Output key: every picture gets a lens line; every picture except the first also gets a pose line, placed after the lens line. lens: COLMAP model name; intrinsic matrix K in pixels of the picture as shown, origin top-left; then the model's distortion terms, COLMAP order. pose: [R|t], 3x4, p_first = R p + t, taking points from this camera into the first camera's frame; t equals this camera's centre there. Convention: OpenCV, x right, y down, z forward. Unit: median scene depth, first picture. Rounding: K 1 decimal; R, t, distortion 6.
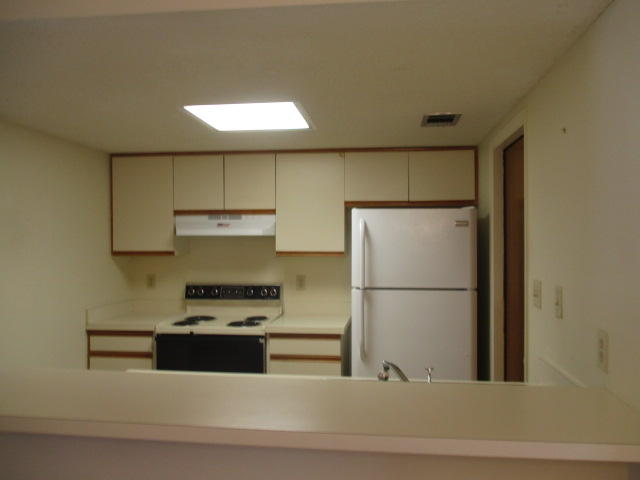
lens RADIAL K [[538.8, 0, 322.0], [0, 538.8, 240.6], [0, 0, 1]] dist [-0.031653, 0.026162]
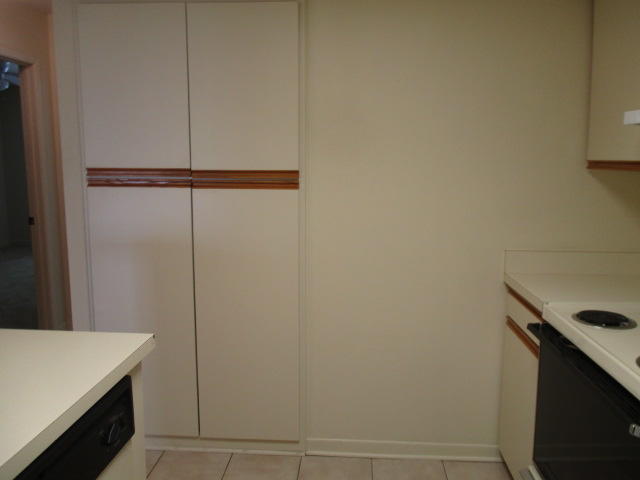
lens RADIAL K [[538.8, 0, 324.7], [0, 538.8, 236.5], [0, 0, 1]] dist [-0.031653, 0.026162]
pose [[0.052927, 0.147582, -0.987633, 0.168861], [0.006411, 0.988948, 0.148122, 0.013845], [0.998578, -0.014171, 0.051395, 0.712028]]
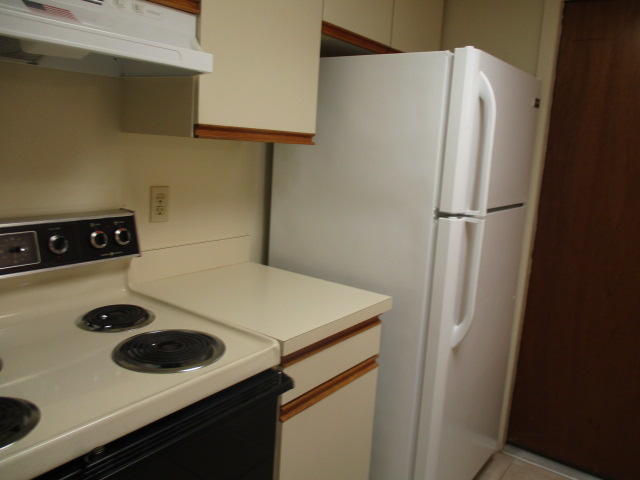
lens RADIAL K [[538.8, 0, 320.2], [0, 538.8, 235.2], [0, 0, 1]] dist [-0.031653, 0.026162]
pose [[0.472534, -0.120240, 0.873071, -0.360193], [-0.066510, 0.982959, 0.171371, 0.025265], [-0.878799, -0.139046, 0.456485, 0.747759]]
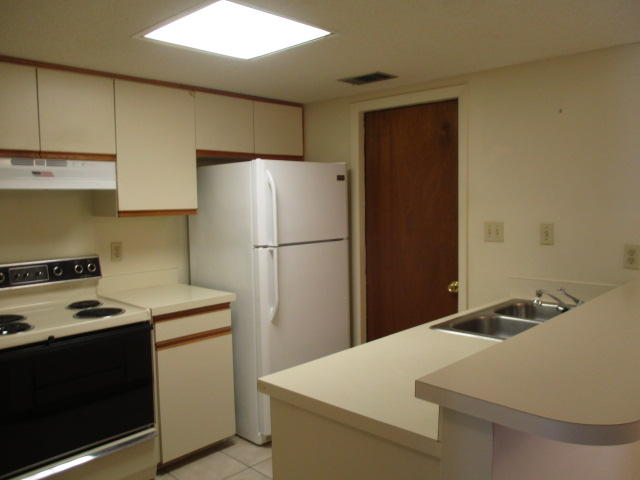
lens RADIAL K [[538.8, 0, 321.1], [0, 538.8, 241.8], [0, 0, 1]] dist [-0.031653, 0.026162]
pose [[0.589473, -0.072846, 0.804496, -0.517331], [0.014272, 0.996709, 0.079793, 0.006908], [-0.807662, -0.035554, 0.588573, 0.325213]]
